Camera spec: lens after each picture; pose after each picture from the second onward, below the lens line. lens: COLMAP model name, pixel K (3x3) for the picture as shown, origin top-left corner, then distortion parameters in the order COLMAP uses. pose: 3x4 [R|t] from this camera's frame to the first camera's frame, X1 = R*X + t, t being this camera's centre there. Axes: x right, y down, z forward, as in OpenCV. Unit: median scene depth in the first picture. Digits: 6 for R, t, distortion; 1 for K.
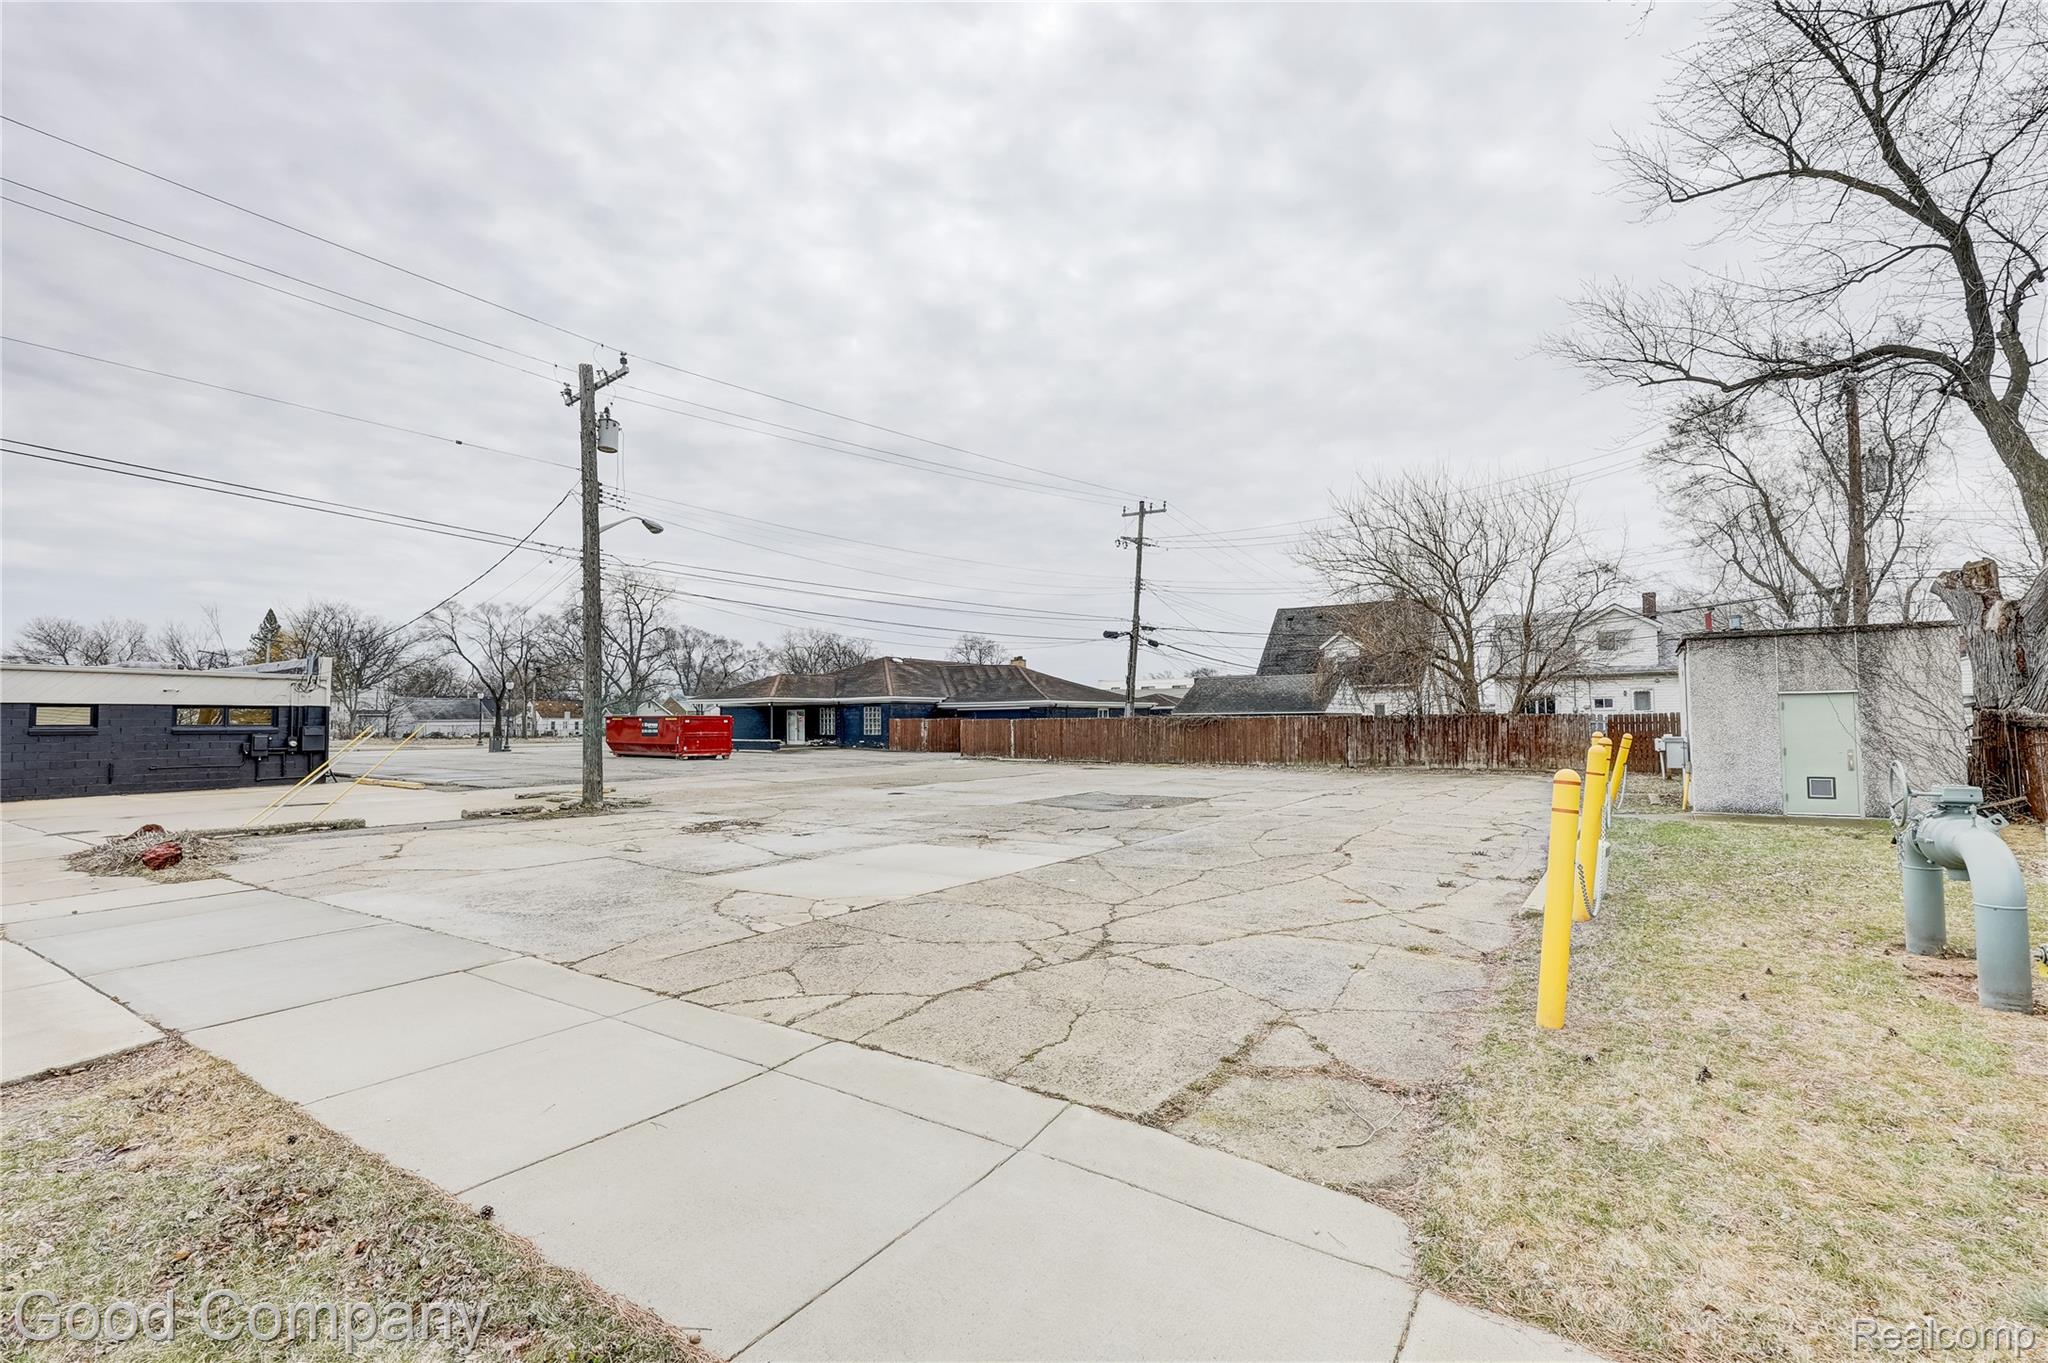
lens RADIAL K [[865.3, 0, 1024.0], [0, 865.3, 681.5], [0, 0, 1]] dist [-0.000092, -0.000025]
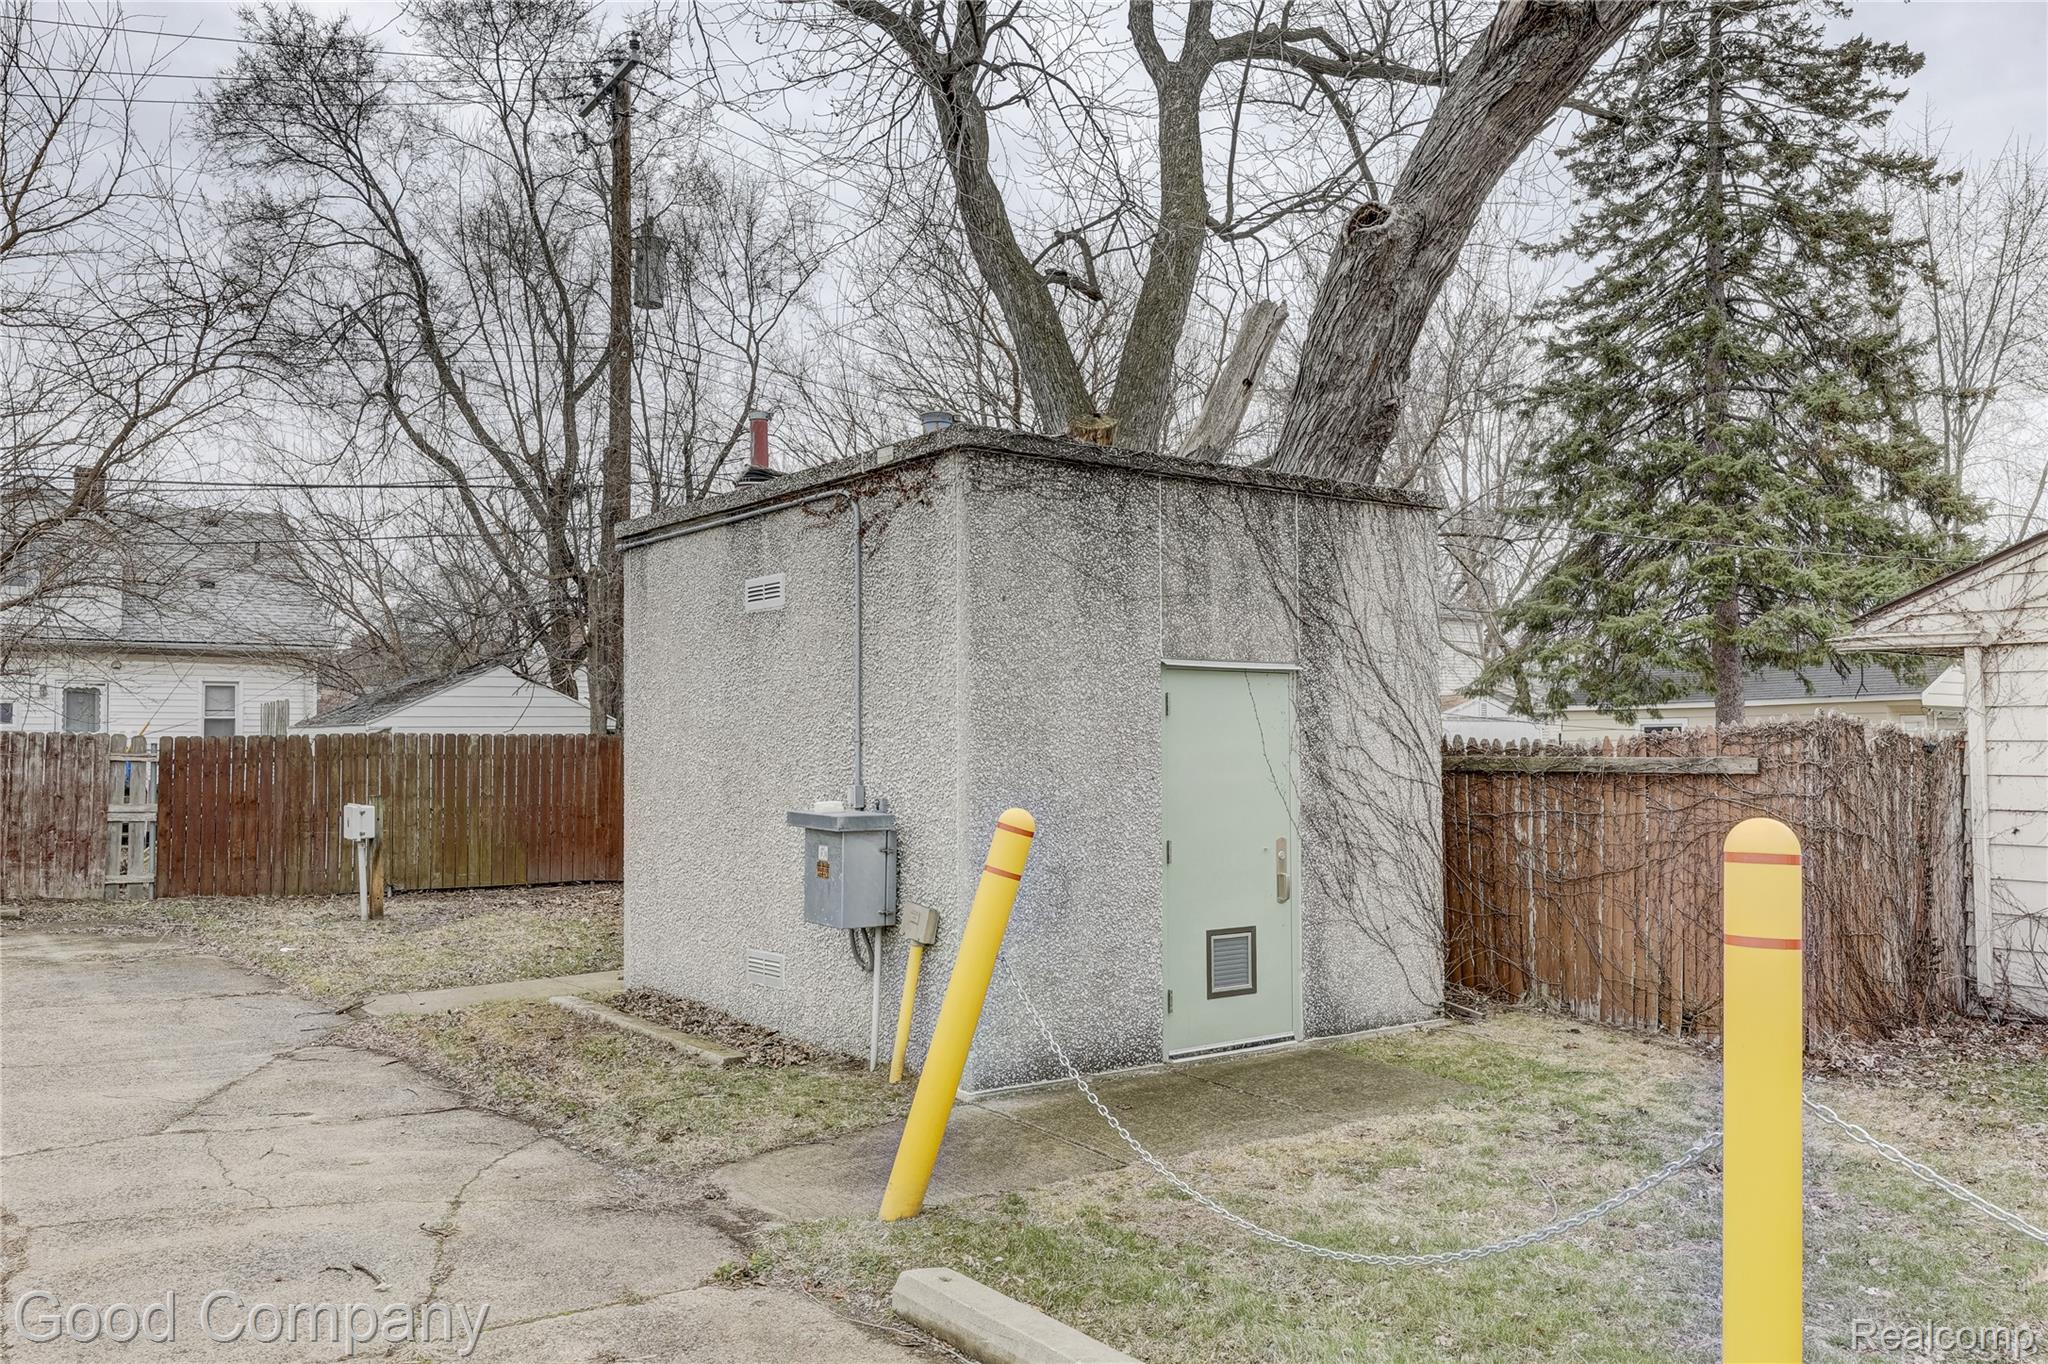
lens RADIAL K [[1609.0, 0, 1024.0], [0, 1609.0, 682.0], [0, 0, 1]] dist [-0.000278, -0.000185]
pose [[0.326738, 0.051415, 0.943715, 0.329844], [-0.048950, 0.998100, -0.037430, 0.045336], [-0.943846, -0.033965, 0.328634, 0.888577]]
